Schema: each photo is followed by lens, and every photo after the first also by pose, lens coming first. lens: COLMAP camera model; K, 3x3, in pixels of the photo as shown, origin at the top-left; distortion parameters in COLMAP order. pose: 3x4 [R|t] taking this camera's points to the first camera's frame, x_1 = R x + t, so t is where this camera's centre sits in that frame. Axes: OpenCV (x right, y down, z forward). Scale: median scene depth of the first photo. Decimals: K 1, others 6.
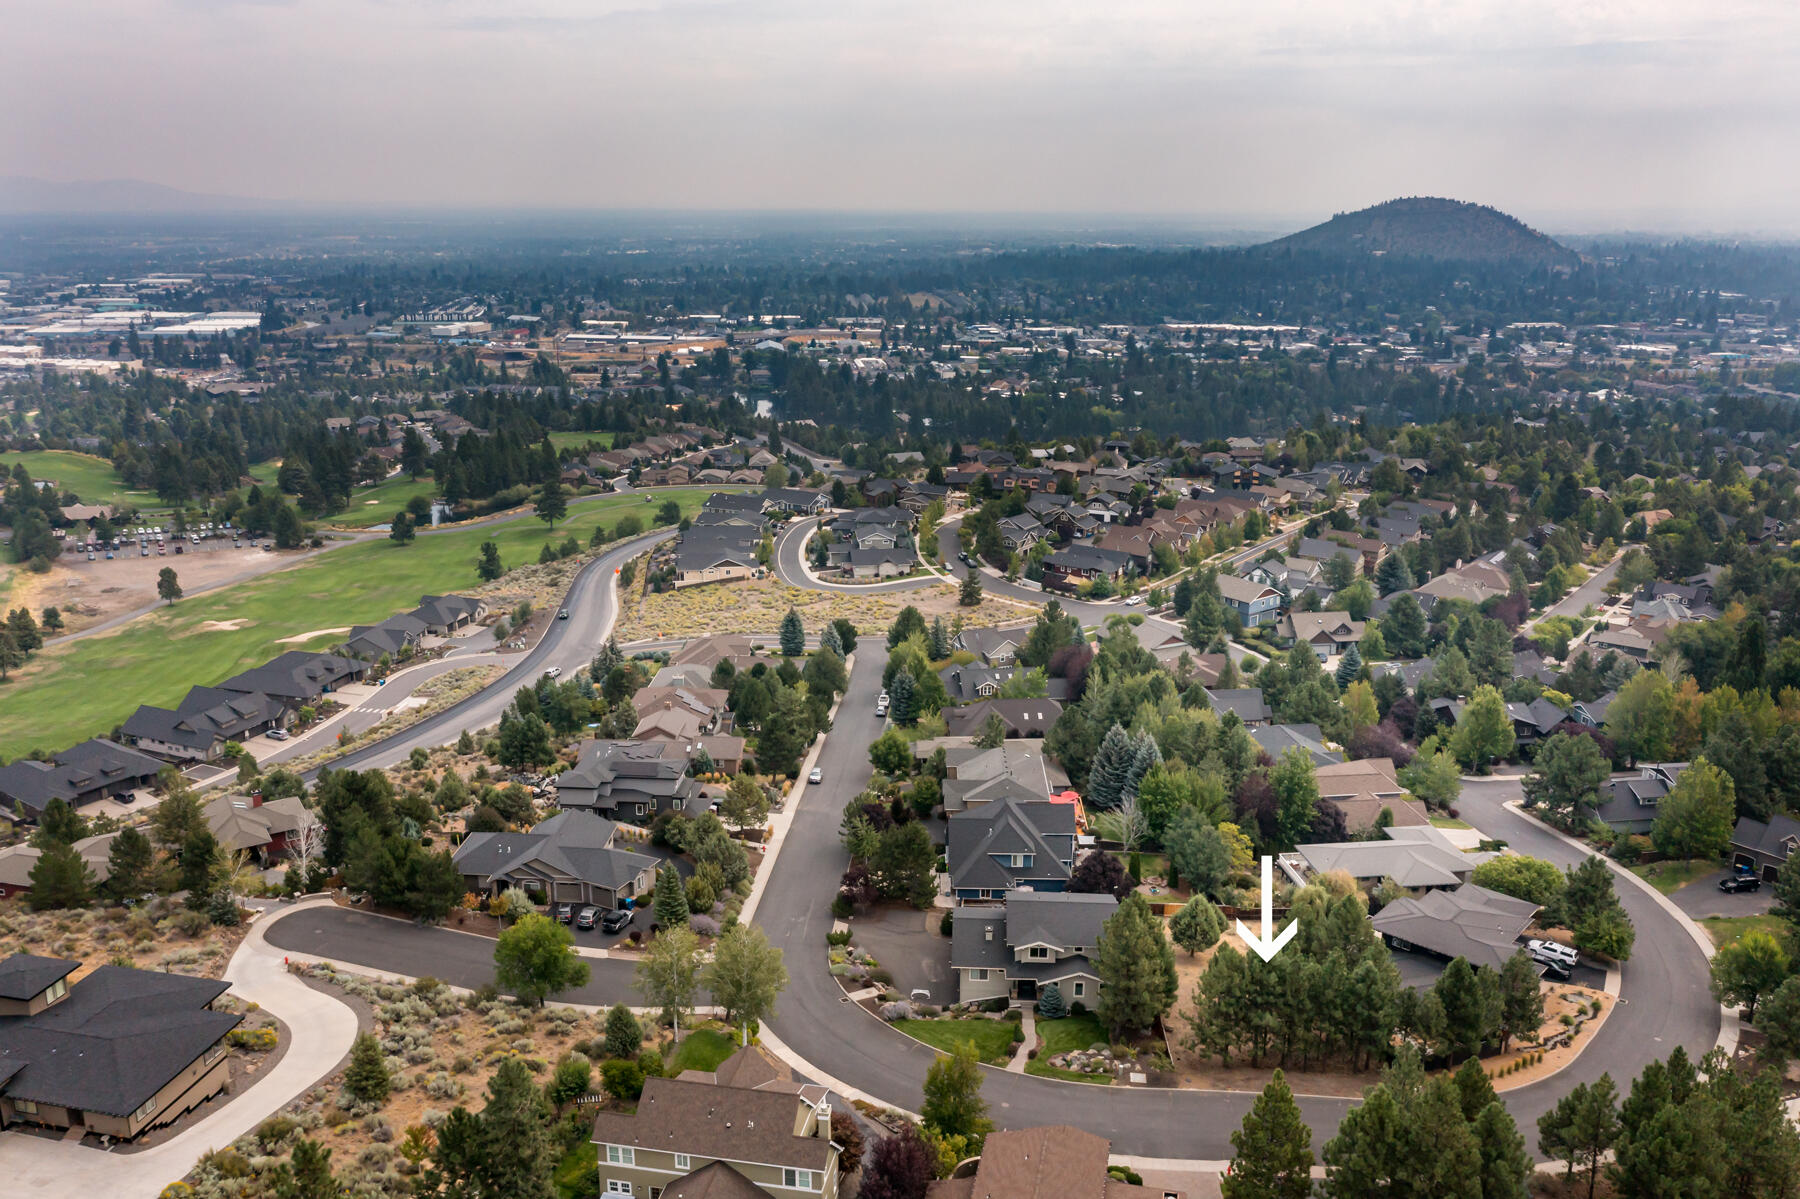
lens RADIAL K [[1427.9, 0, 900.0], [0, 1427.9, 599.5], [0, 0, 1]] dist [-0.012137, 0.004225]
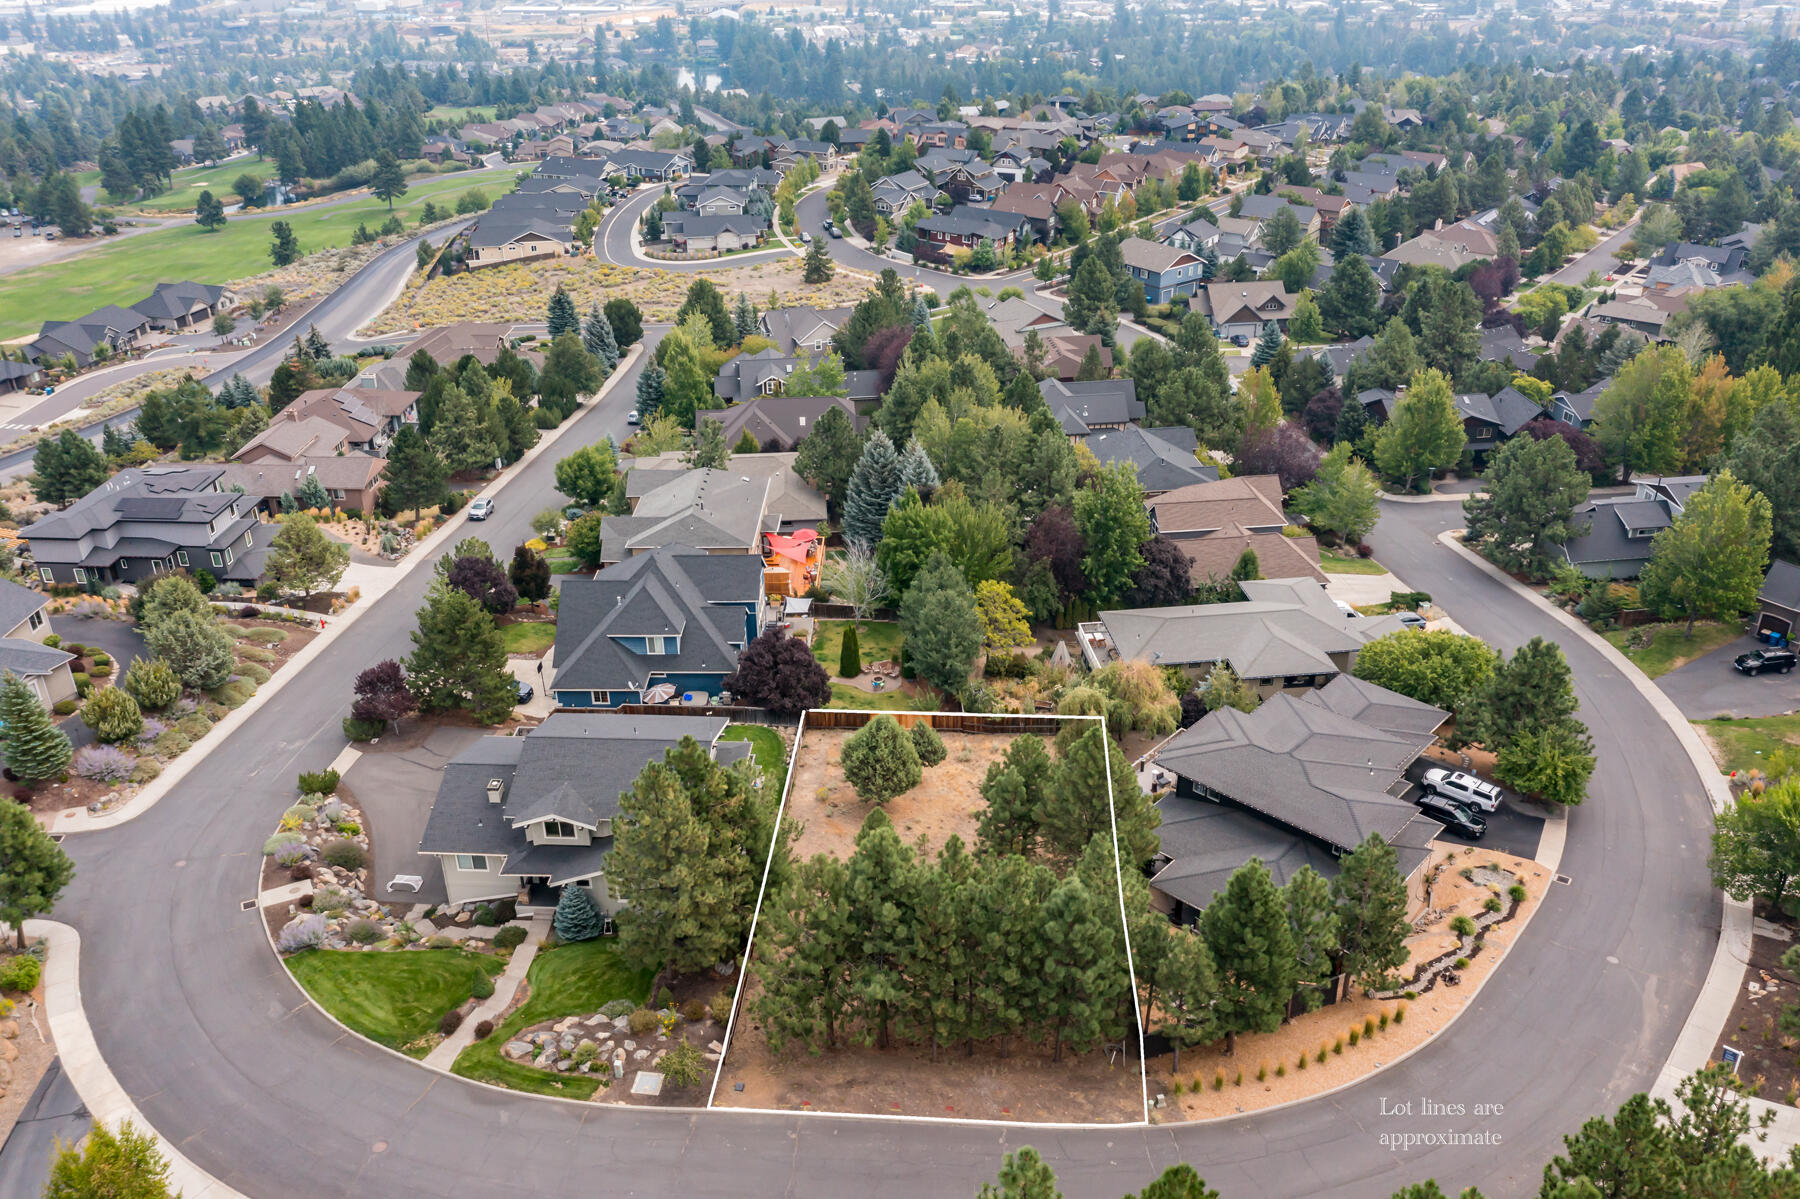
lens RADIAL K [[1418.4, 0, 900.0], [0, 1418.4, 599.5], [0, 0, 1]] dist [-0.013240, -0.001451]
pose [[0.999874, -0.013438, -0.008451, 0.093042], [0.014883, 0.978717, 0.204675, 0.014851], [0.005521, -0.204775, 0.978793, 0.173559]]
